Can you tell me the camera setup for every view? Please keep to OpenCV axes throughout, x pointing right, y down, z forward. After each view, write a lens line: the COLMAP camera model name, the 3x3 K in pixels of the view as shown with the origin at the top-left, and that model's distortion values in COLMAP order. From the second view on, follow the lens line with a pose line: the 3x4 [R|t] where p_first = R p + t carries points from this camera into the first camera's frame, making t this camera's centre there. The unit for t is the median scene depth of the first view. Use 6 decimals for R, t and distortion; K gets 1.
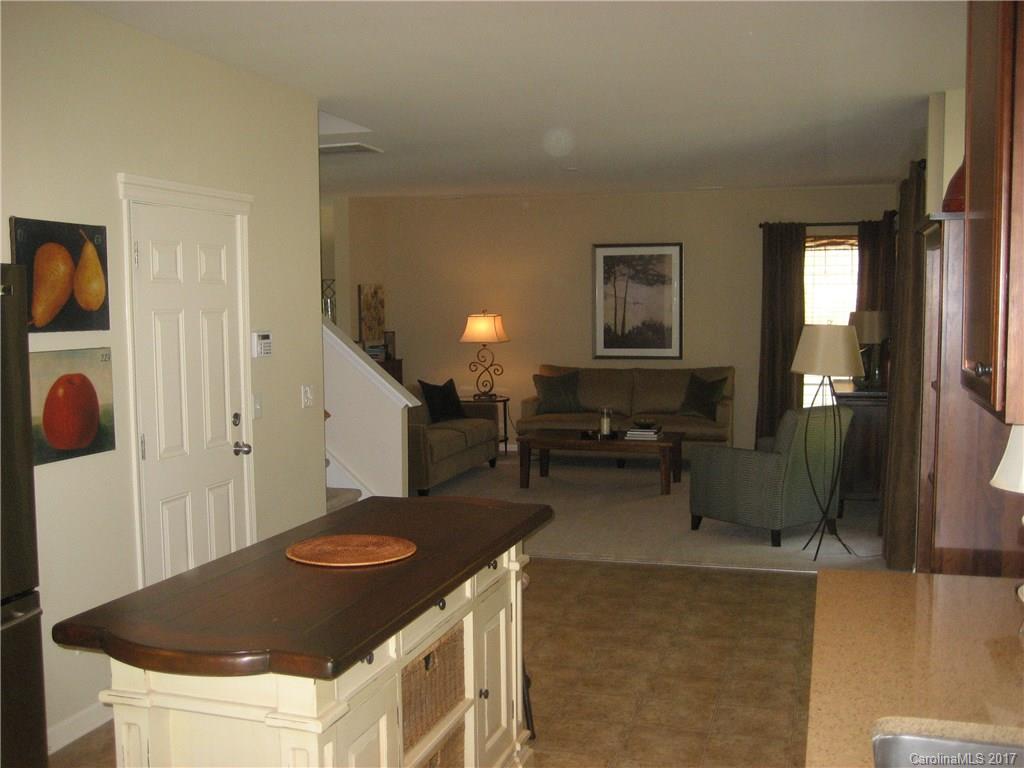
lens RADIAL K [[1054.6, 0, 511.6], [0, 1054.6, 384.2], [0, 0, 1]] dist [0.007109, 0.000000]
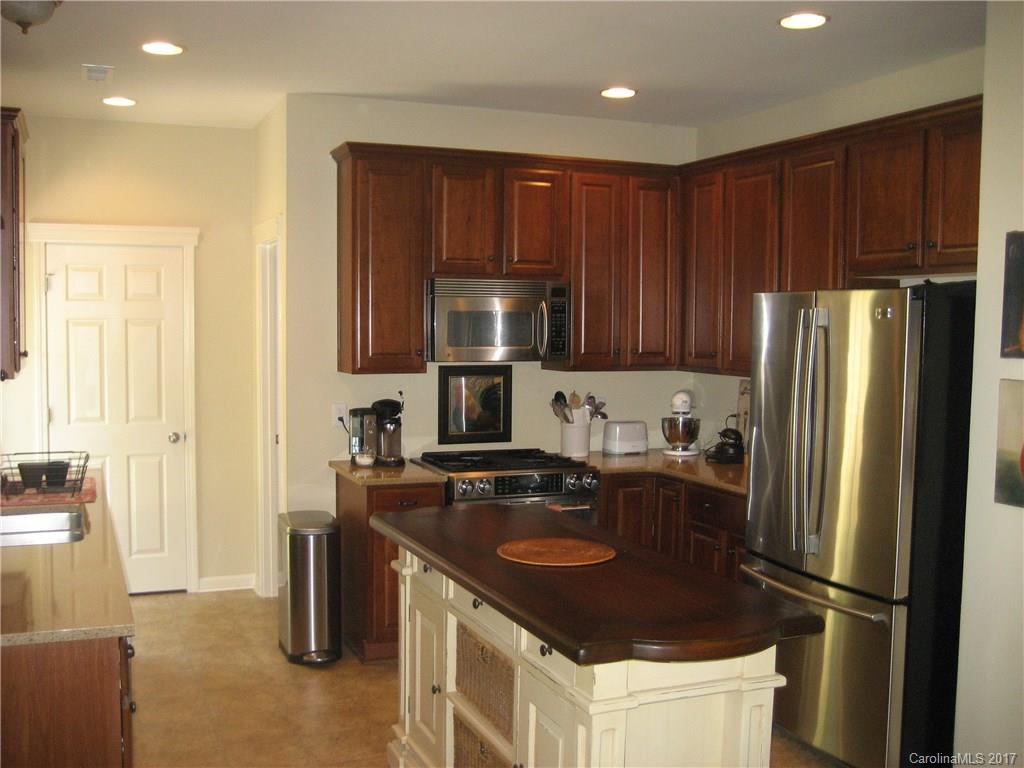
lens RADIAL K [[1054.6, 0, 511.3], [0, 1054.6, 385.7], [0, 0, 1]] dist [0.007109, 0.000000]
pose [[-0.758272, 0.043964, -0.650454, 0.372398], [-0.061596, 0.988429, 0.138614, -0.100375], [0.649022, 0.145173, -0.746790, 1.140203]]
